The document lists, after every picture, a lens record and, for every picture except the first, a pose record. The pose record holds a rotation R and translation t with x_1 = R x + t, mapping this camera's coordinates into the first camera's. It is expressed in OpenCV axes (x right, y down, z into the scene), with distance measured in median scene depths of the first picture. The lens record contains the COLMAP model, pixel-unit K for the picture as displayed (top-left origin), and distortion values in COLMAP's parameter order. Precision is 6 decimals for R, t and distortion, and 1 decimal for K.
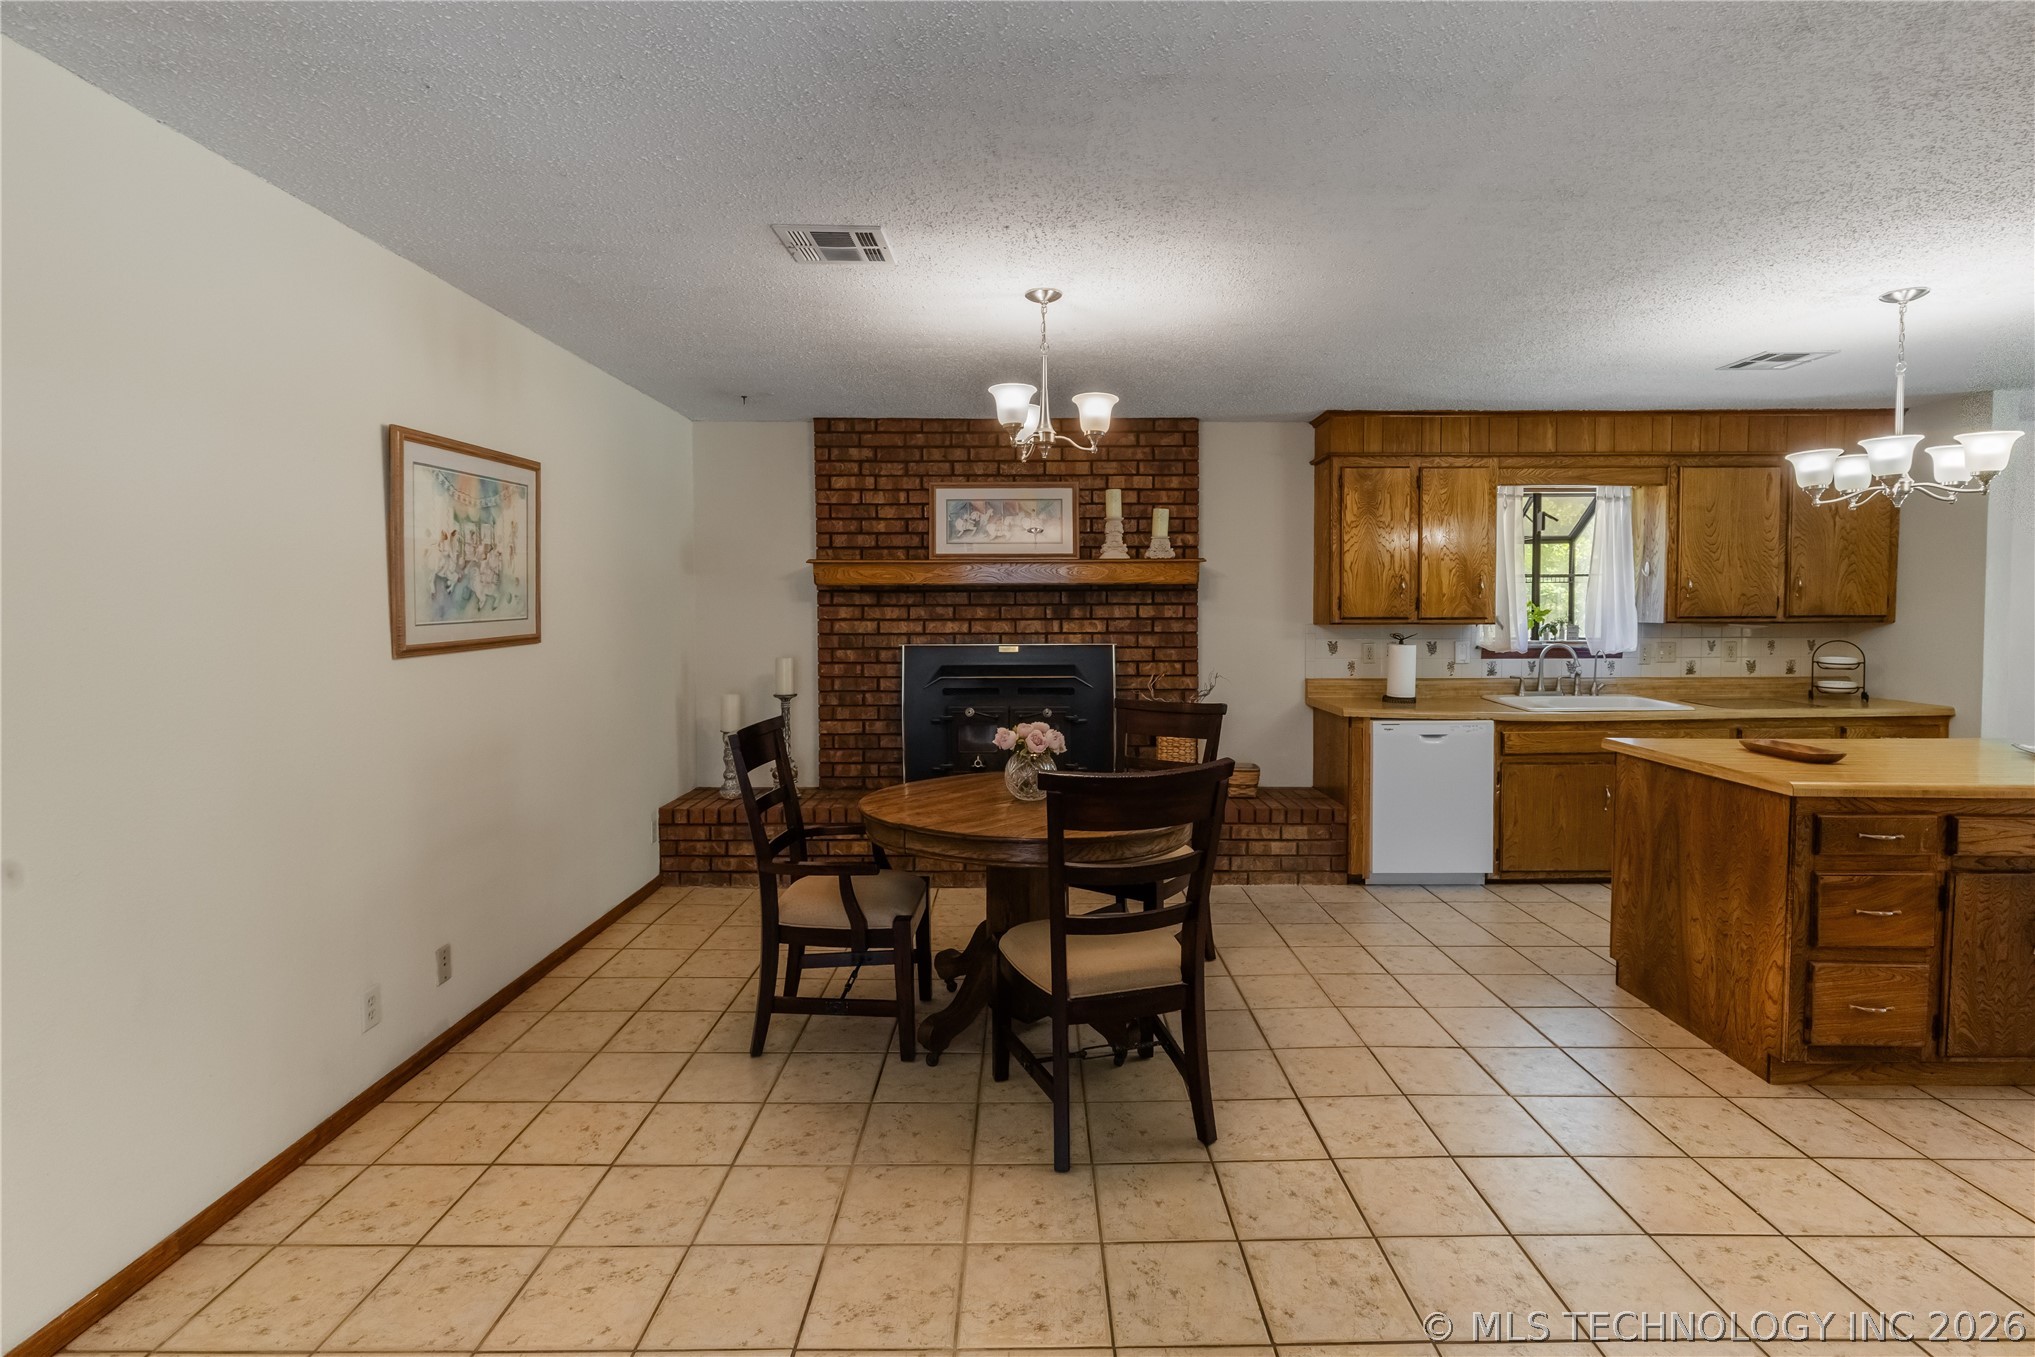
lens RADIAL K [[963.7, 0, 1024.8], [0, 963.7, 641.8], [0, 0, 1]] dist [0.001781, 0.000301]
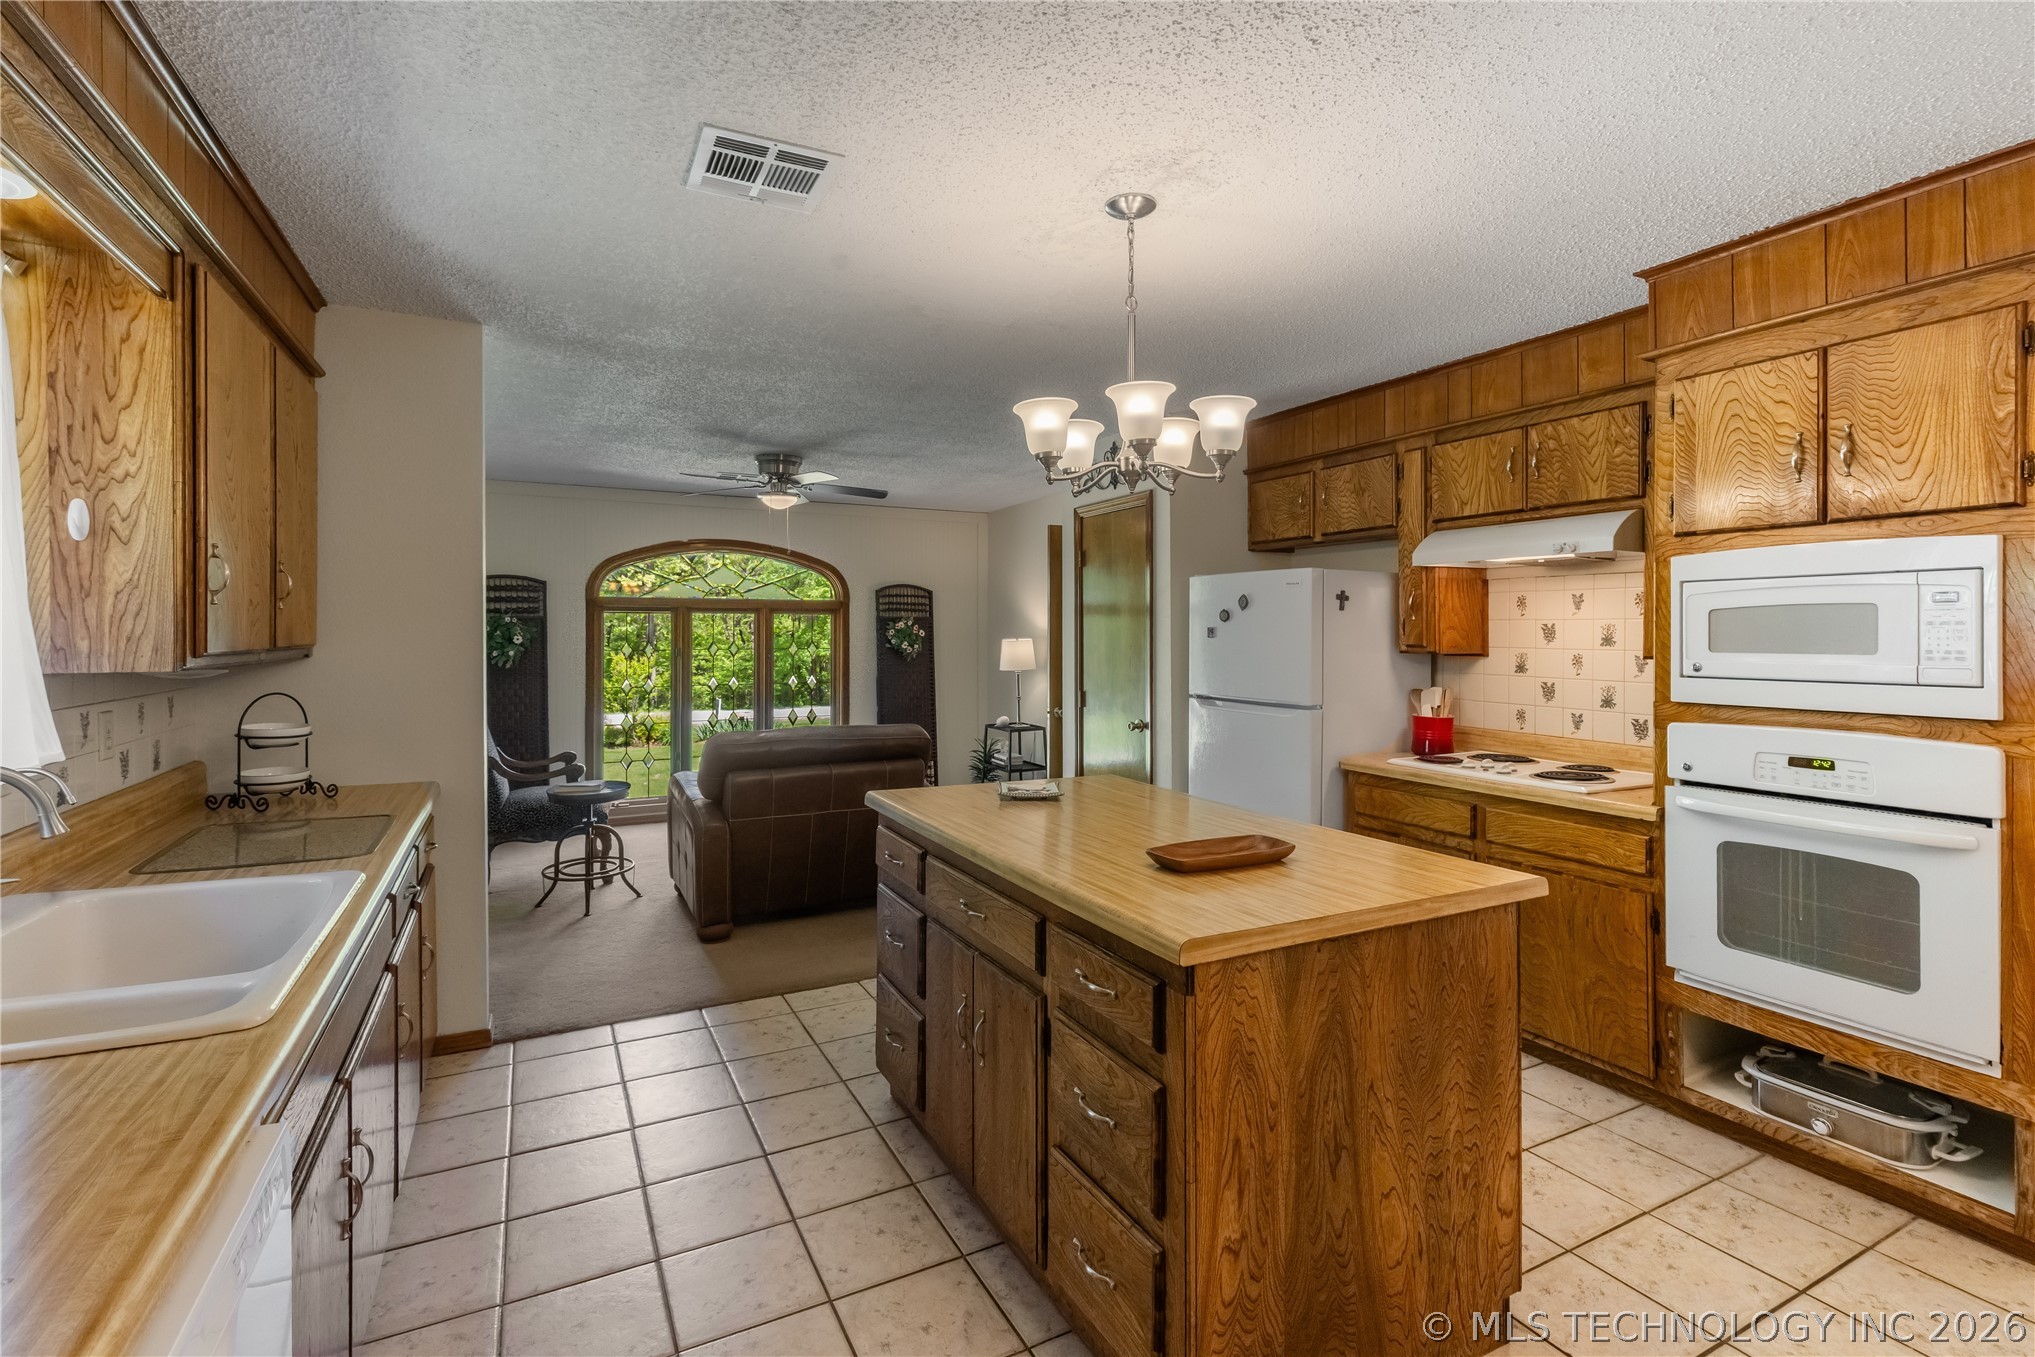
lens RADIAL K [[941.8, 0, 1008.5], [0, 941.8, 629.1], [0, 0, 1]] dist [-0.003419, -0.000460]
pose [[-0.456692, 0.005505, 0.889608, 0.195657], [0.035605, 0.999293, 0.012095, -0.029032], [-0.888912, 0.037198, -0.456565, 0.881637]]
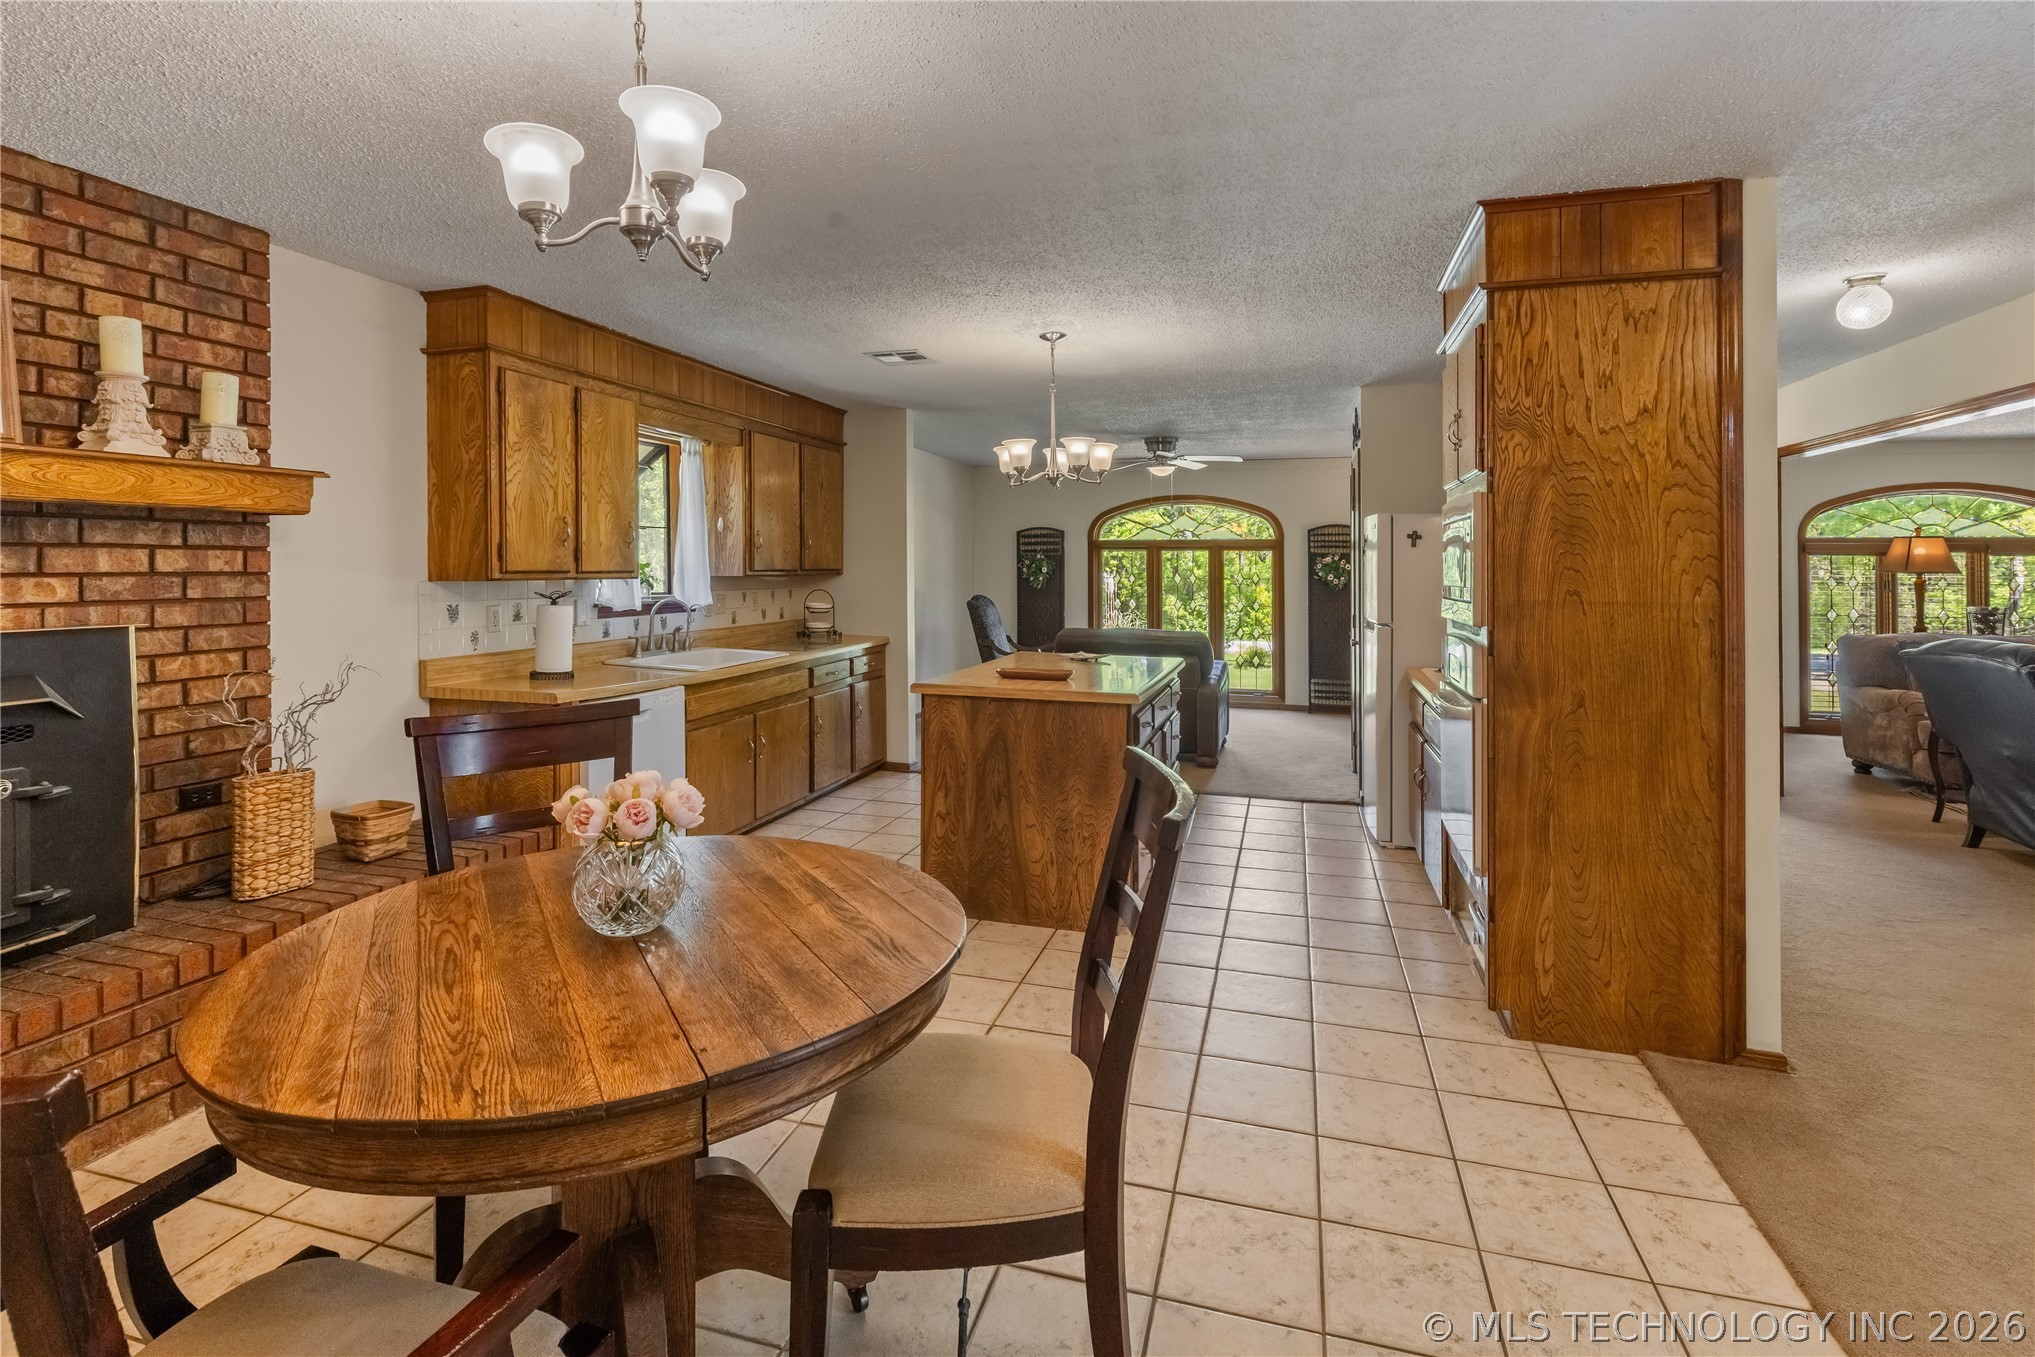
lens RADIAL K [[957.9, 0, 1016.8], [0, 957.9, 553.8], [0, 0, 1]] dist [-0.001573, -0.000540]
pose [[0.274938, 0.016751, 0.961316, -0.263710], [0.032146, 0.999129, -0.026603, -0.006387], [-0.960924, 0.038216, 0.274160, 0.425022]]
